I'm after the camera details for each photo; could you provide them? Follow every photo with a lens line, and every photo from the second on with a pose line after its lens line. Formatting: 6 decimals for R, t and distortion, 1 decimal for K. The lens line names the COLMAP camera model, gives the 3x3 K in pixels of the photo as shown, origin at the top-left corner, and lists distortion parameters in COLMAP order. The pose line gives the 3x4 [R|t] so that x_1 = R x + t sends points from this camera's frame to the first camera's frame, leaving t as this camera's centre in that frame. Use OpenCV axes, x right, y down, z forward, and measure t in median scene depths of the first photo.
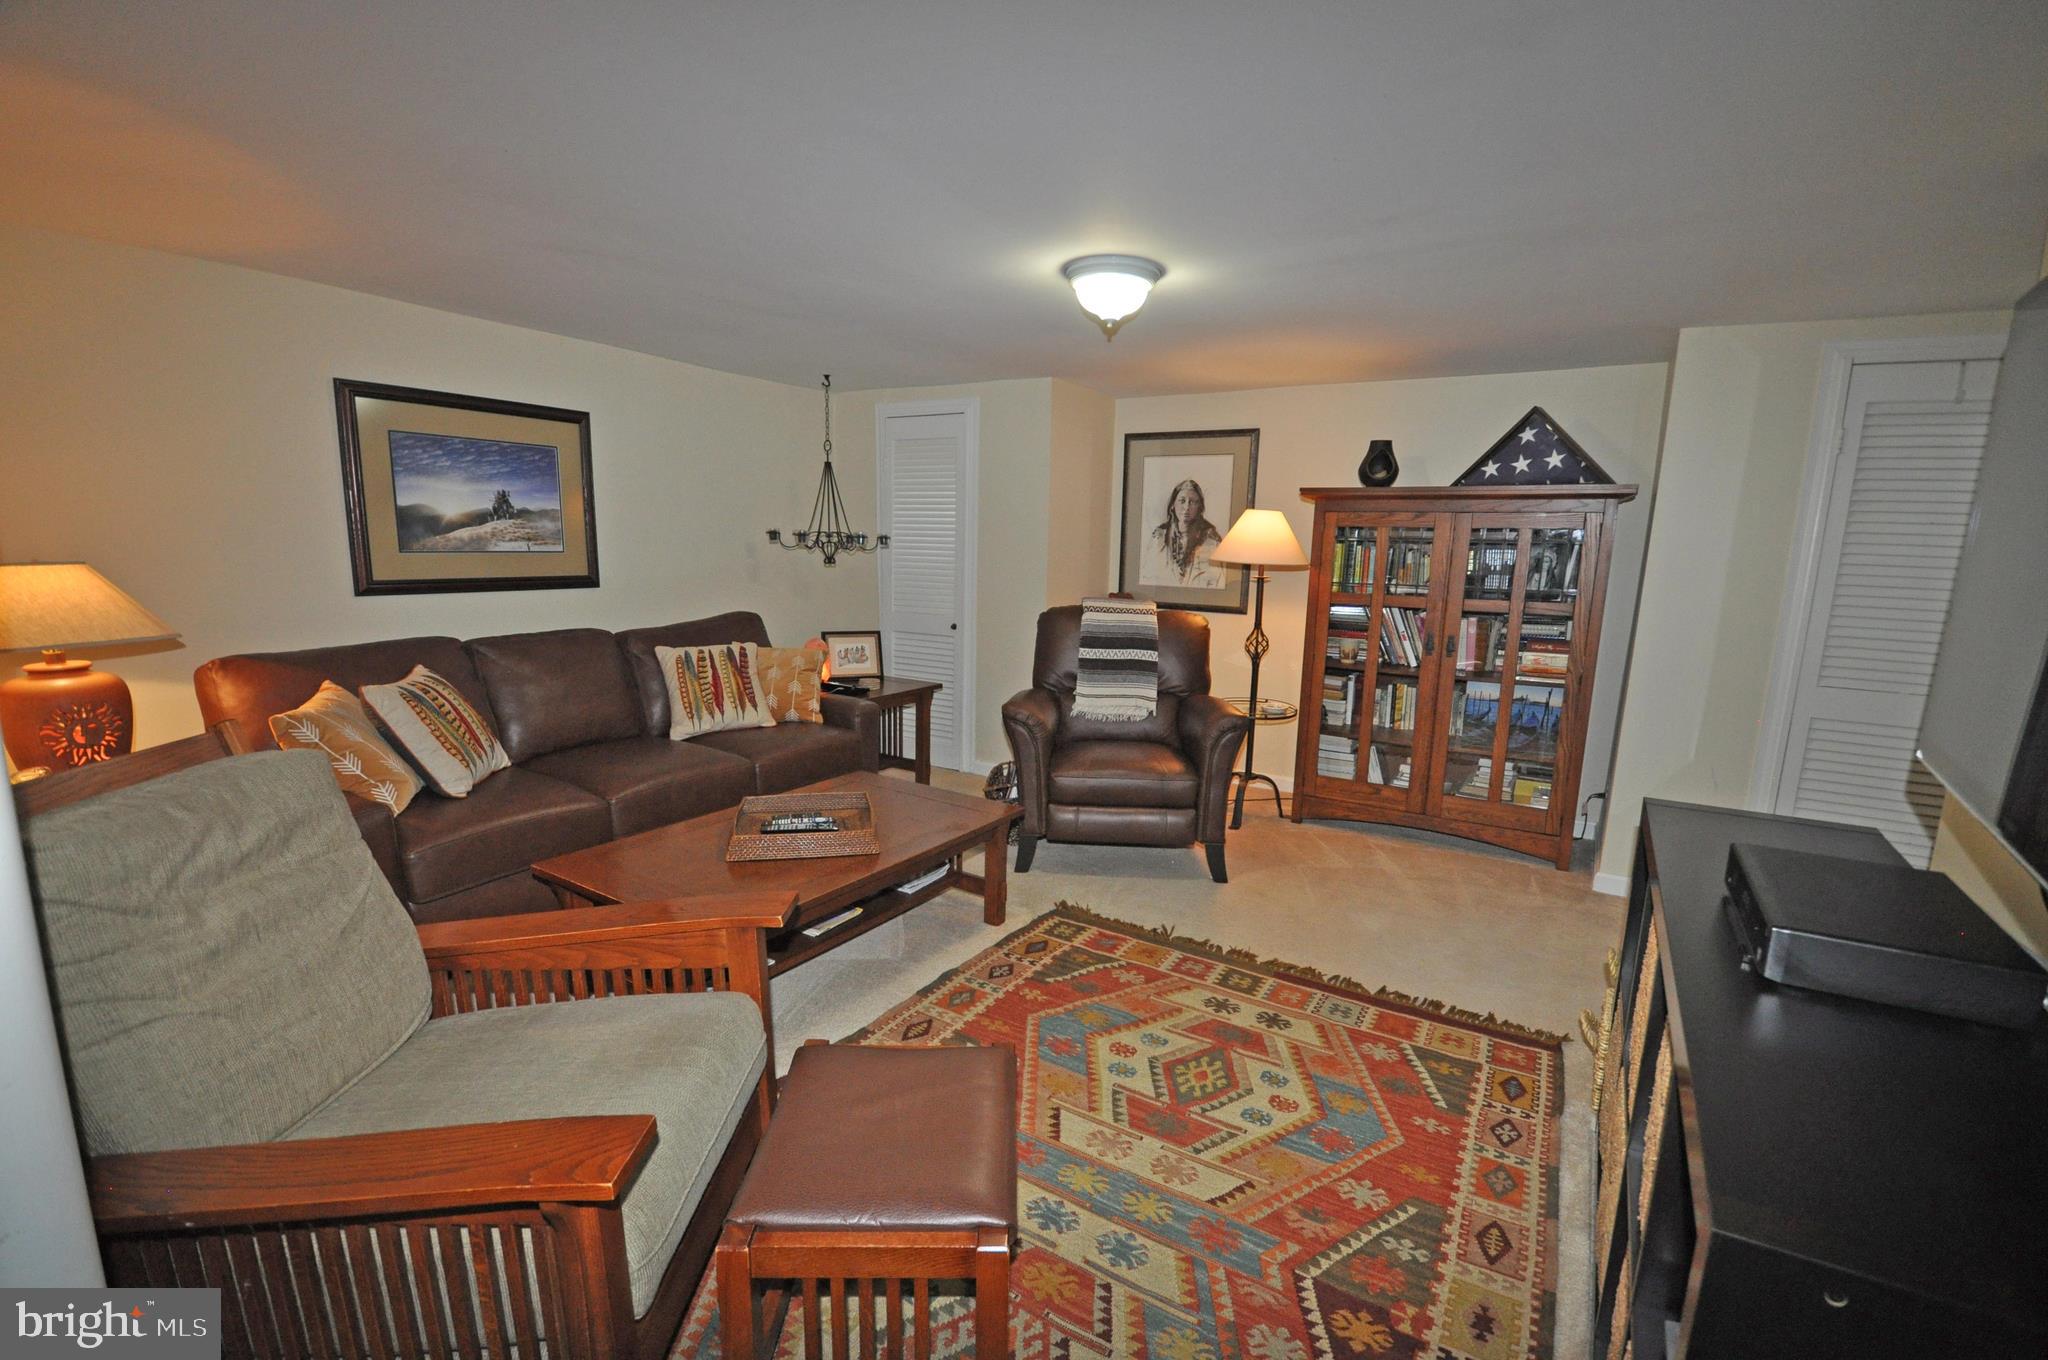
lens RADIAL K [[902.2, 0, 1031.7], [0, 902.2, 709.2], [0, 0, 1]] dist [0.022349, -0.029357]
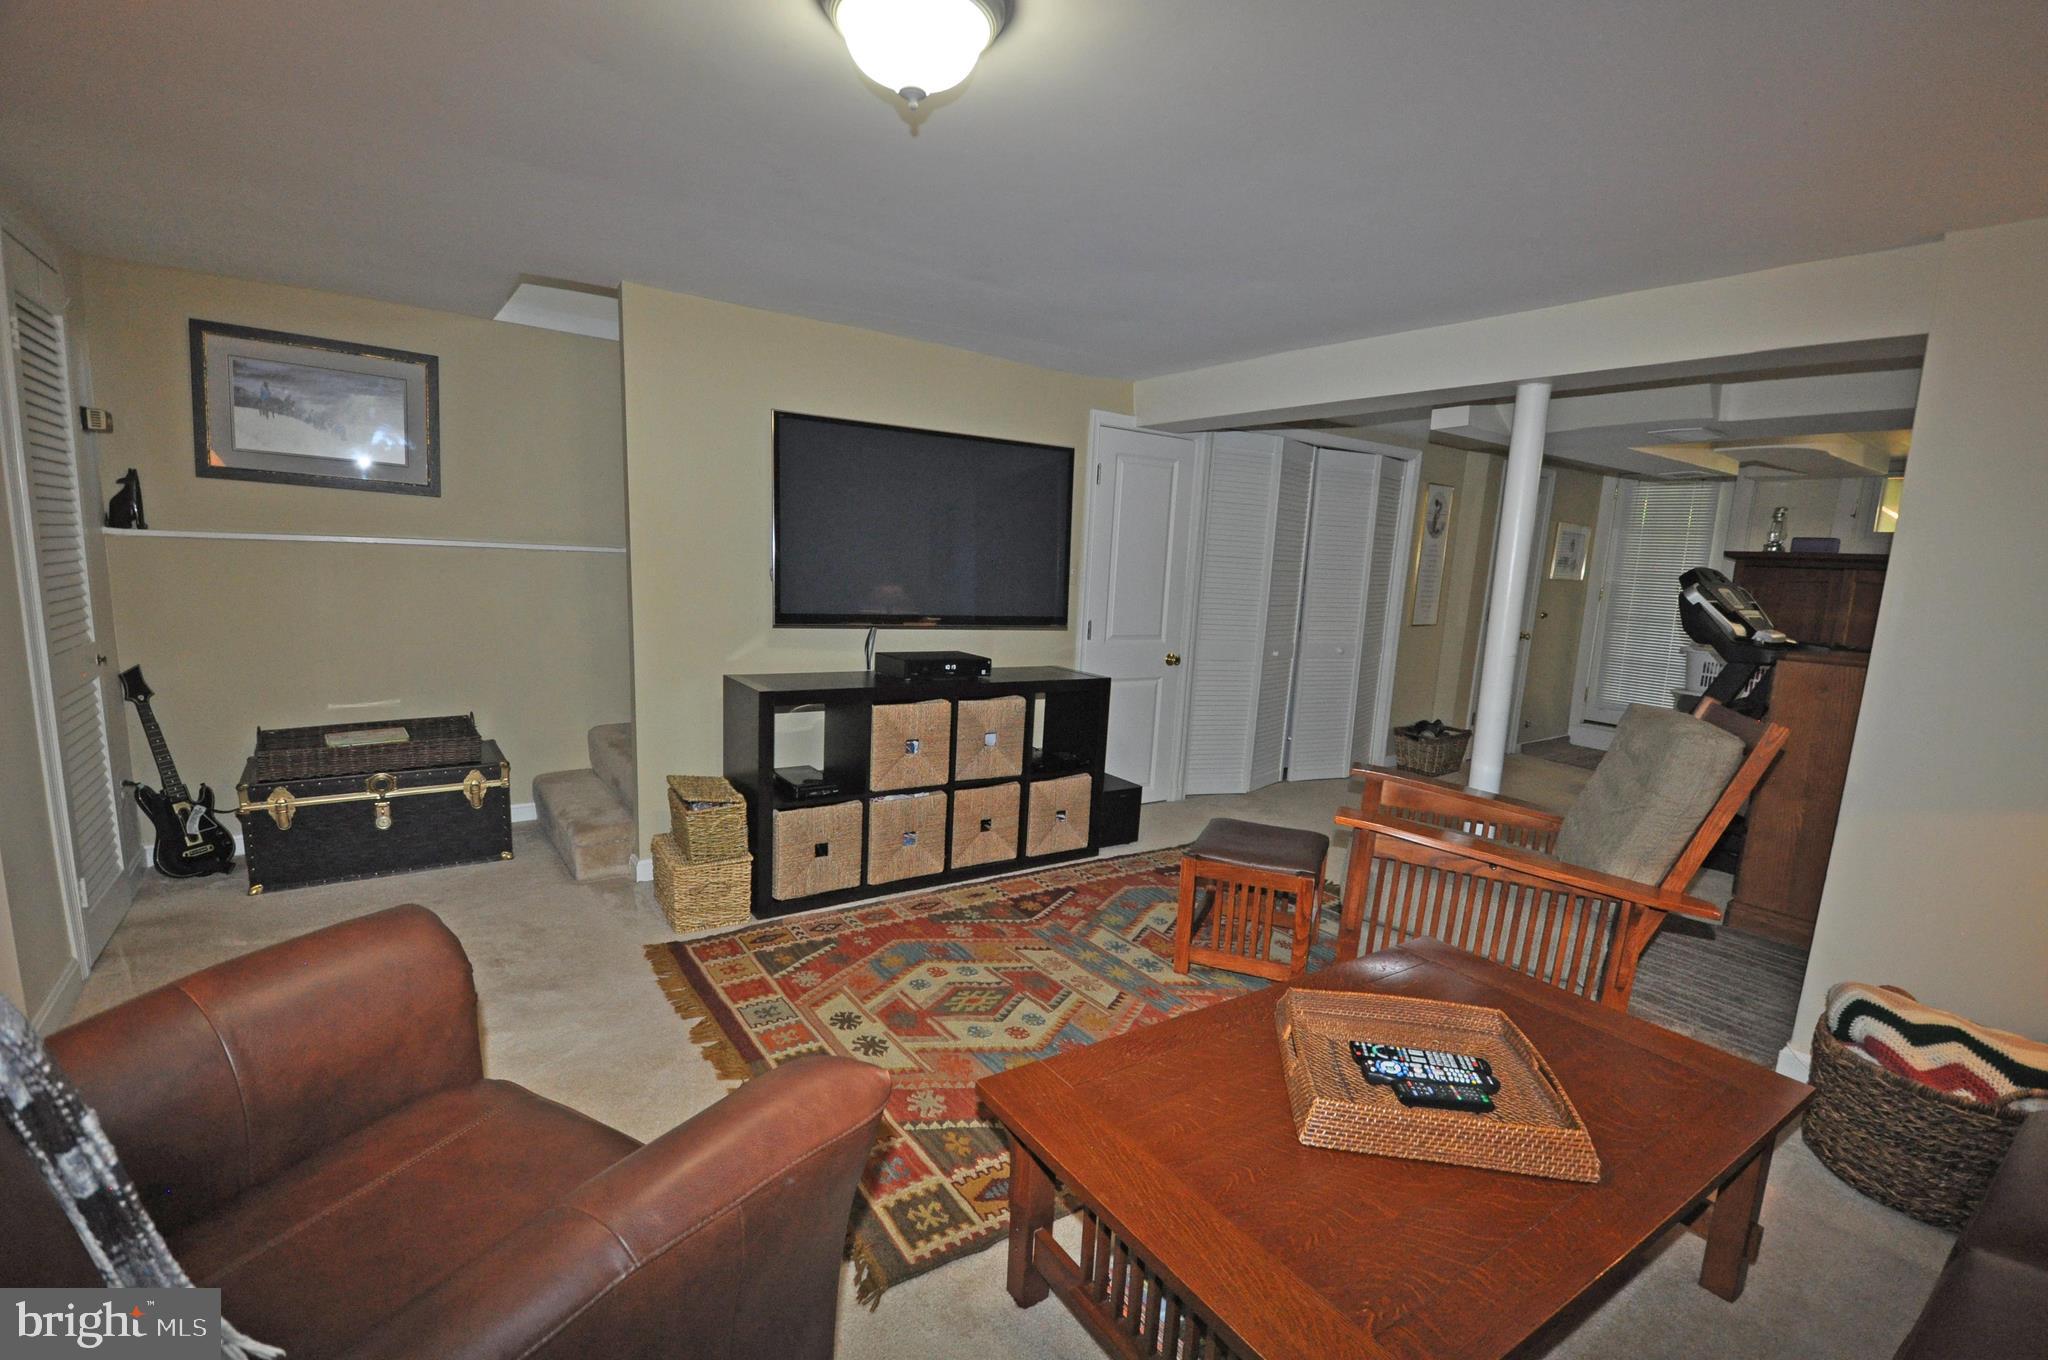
lens RADIAL K [[902.2, 0, 1031.7], [0, 902.2, 709.2], [0, 0, 1]] dist [0.022349, -0.029357]
pose [[-0.920517, -0.128662, 0.368910, -0.259399], [0.000741, 0.943645, 0.330957, -0.325426], [-0.390702, 0.304925, -0.868546, 1.875274]]
